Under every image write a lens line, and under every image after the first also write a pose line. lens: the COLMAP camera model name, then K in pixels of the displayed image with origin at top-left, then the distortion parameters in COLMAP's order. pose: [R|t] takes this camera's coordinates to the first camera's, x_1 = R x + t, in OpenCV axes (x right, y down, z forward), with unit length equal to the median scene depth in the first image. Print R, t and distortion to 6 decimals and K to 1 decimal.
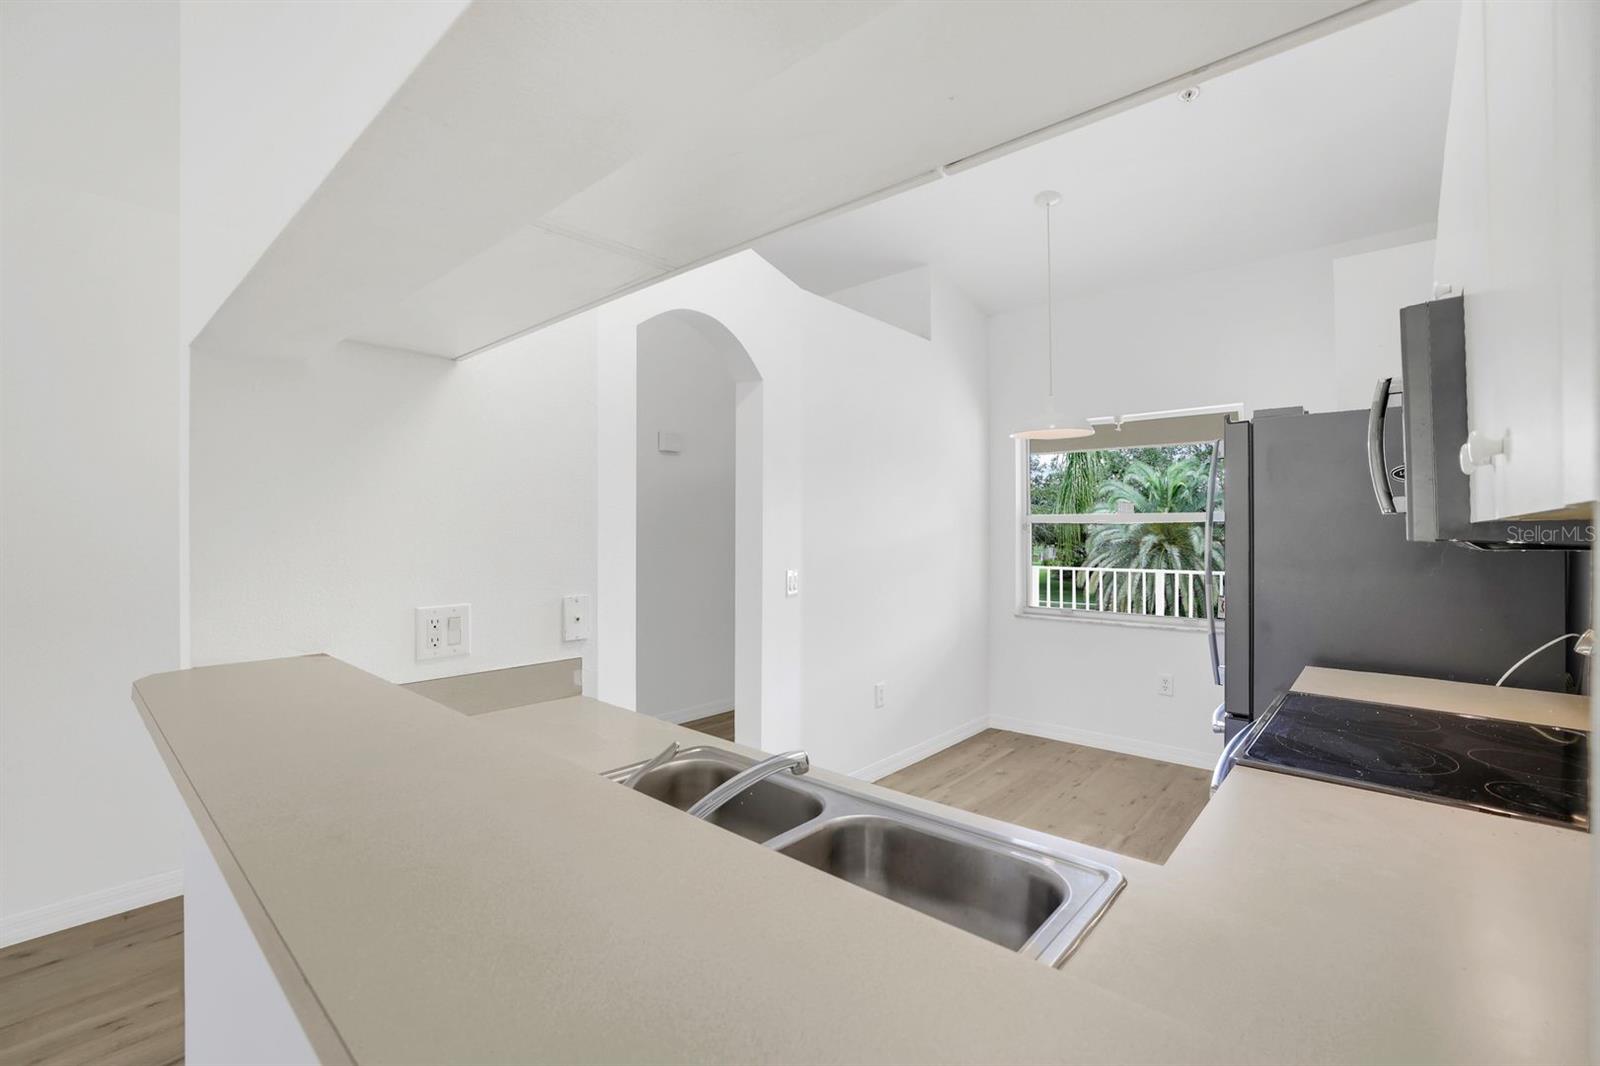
lens RADIAL K [[693.0, 0, 769.6], [0, 693.0, 524.7], [0, 0, 1]] dist [-0.032158, 0.000563]
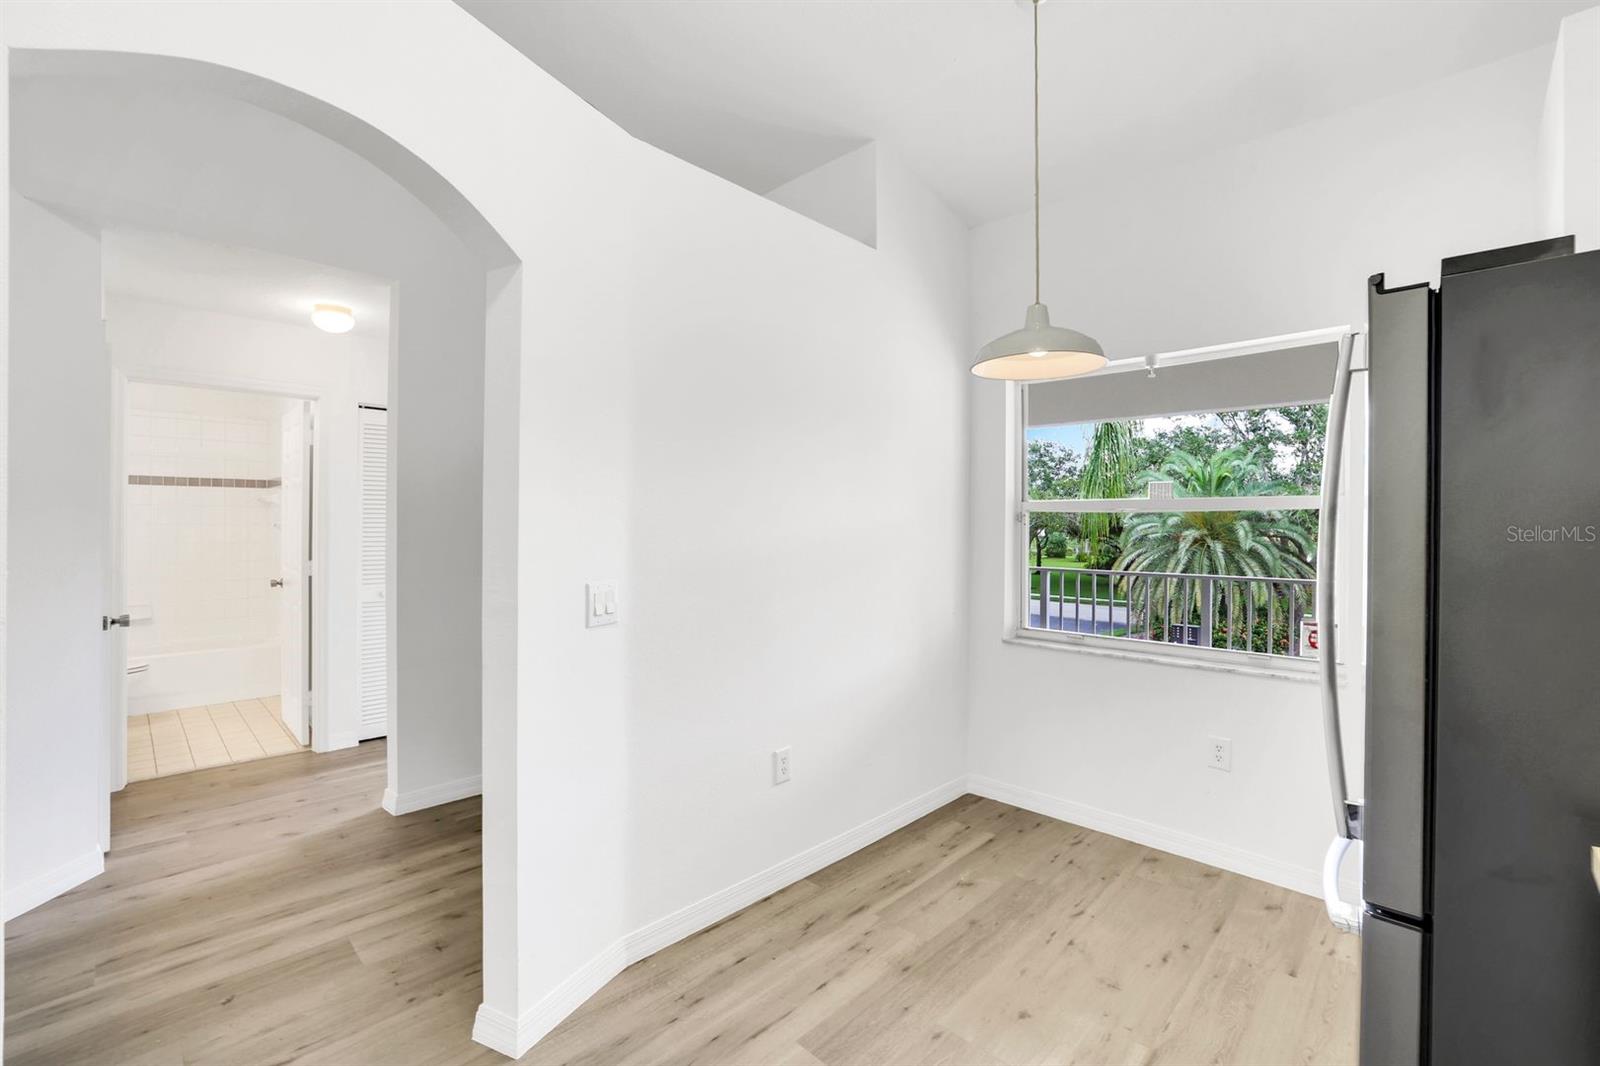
lens RADIAL K [[693.0, 0, 769.6], [0, 693.0, 524.7], [0, 0, 1]] dist [-0.032158, 0.000563]
pose [[0.998980, 0.006004, -0.044752, 0.084267], [-0.005473, 0.999913, 0.011986, 0.002322], [0.044820, -0.011729, 0.998926, 0.159300]]
